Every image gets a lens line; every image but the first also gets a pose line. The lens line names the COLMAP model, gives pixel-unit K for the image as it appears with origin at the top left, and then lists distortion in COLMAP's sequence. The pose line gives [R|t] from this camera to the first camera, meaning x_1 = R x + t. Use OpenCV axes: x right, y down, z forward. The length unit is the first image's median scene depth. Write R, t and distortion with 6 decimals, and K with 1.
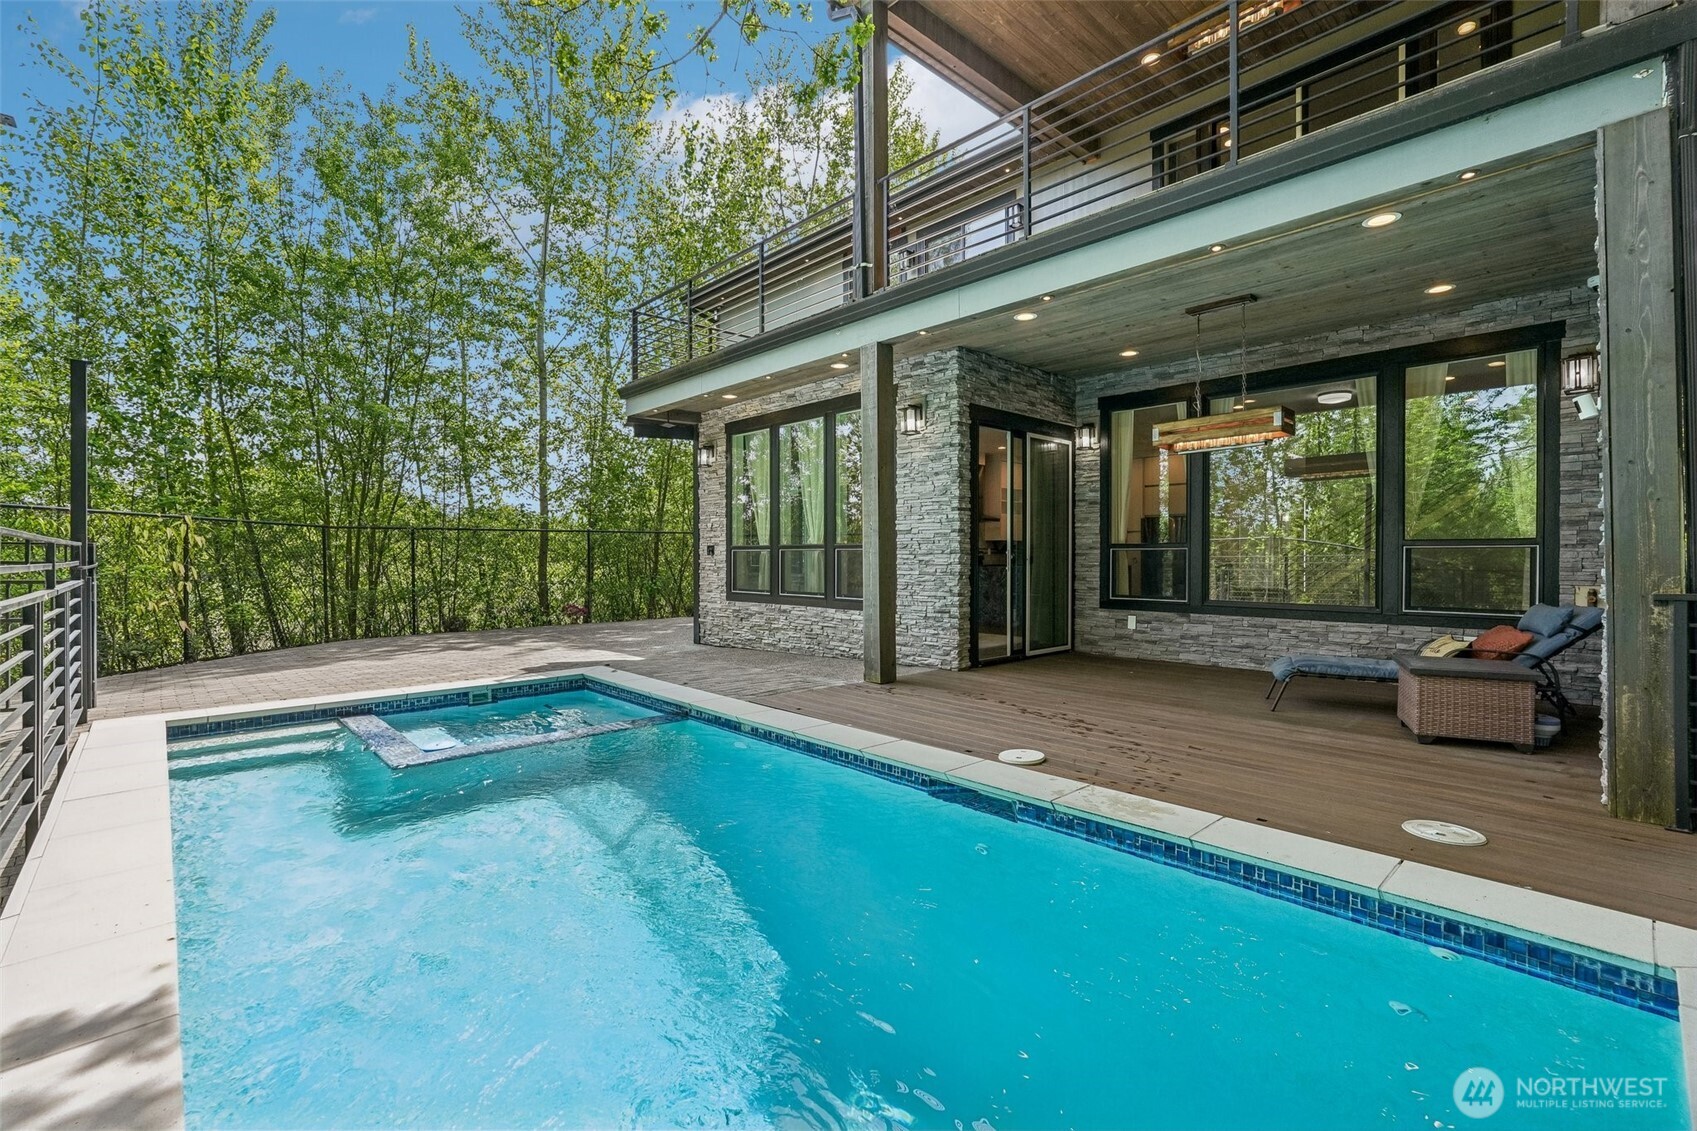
lens RADIAL K [[748.0, 0, 848.0], [0, 748.0, 557.8], [0, 0, 1]] dist [-0.011533, 0.003404]
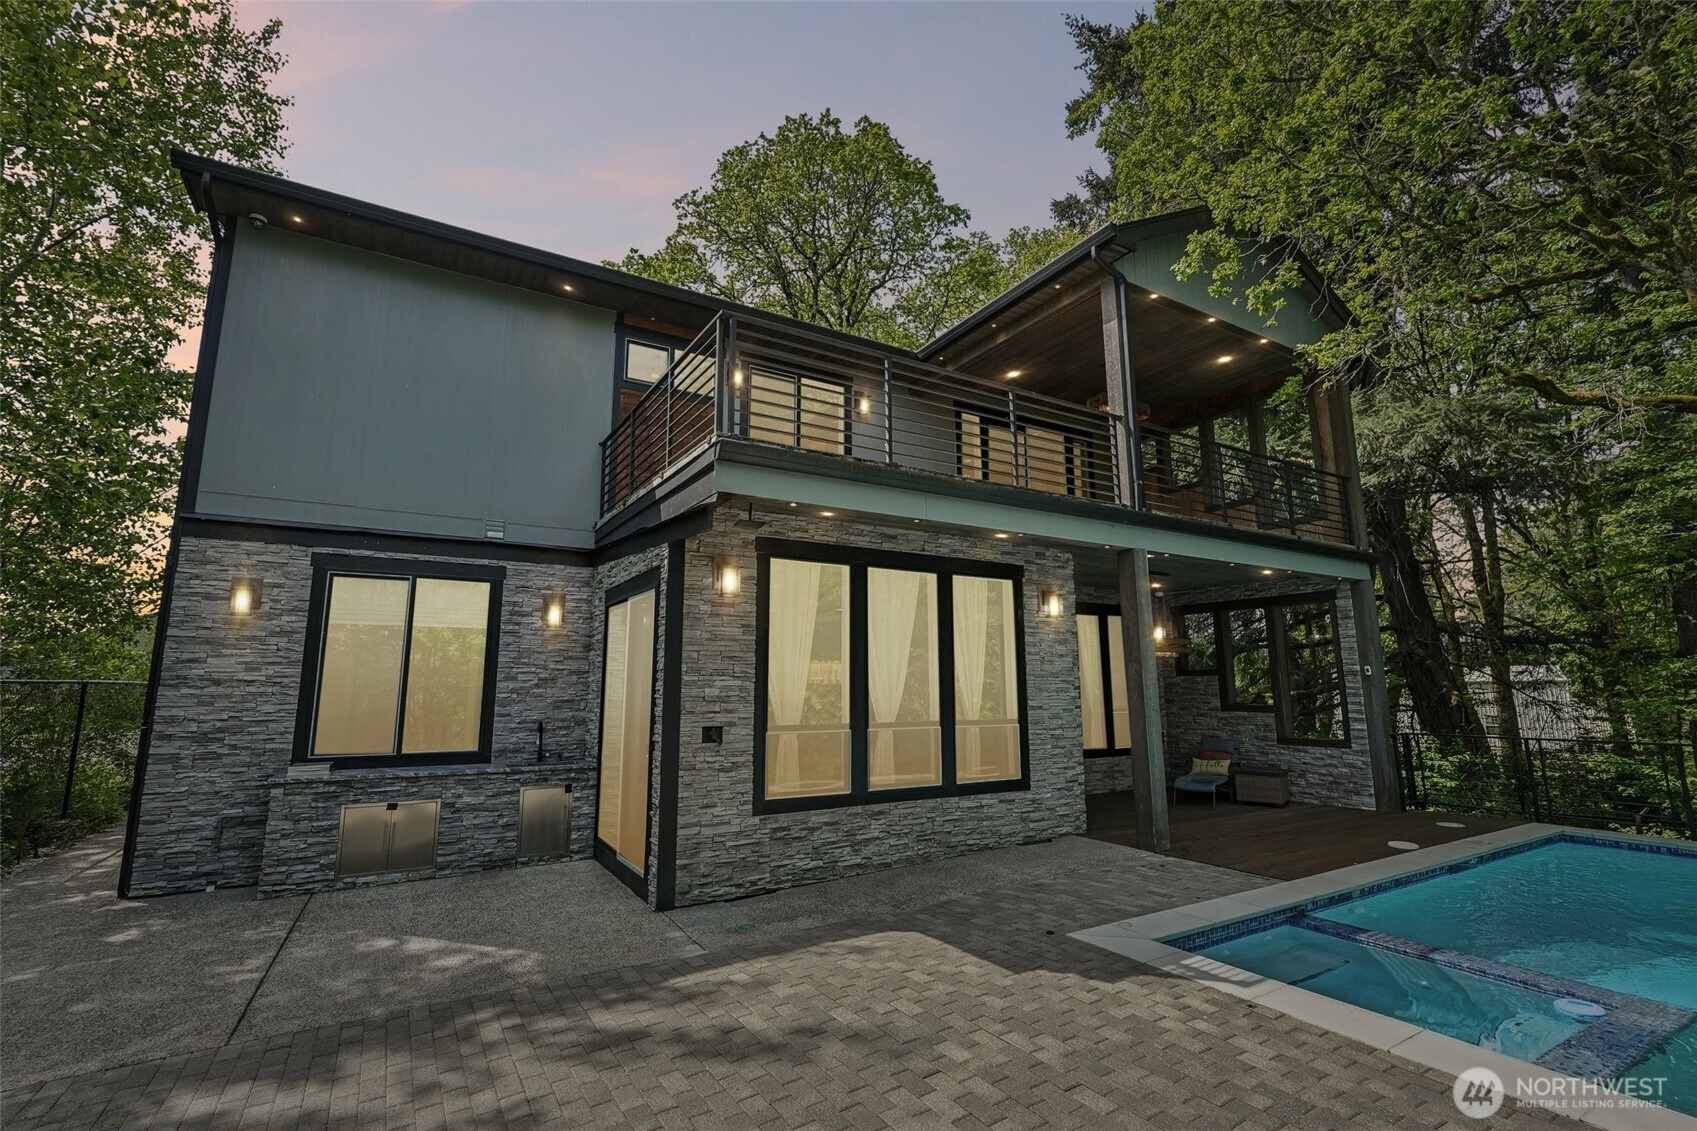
lens RADIAL K [[748.0, 0, 844.8], [0, 748.0, 568.0], [0, 0, 1]] dist [-0.011533, 0.003404]
pose [[0.206355, 0.162900, 0.964822, -0.968438], [0.008638, 0.985703, -0.168273, -0.051065], [-0.978439, 0.043058, 0.201998, 0.990881]]
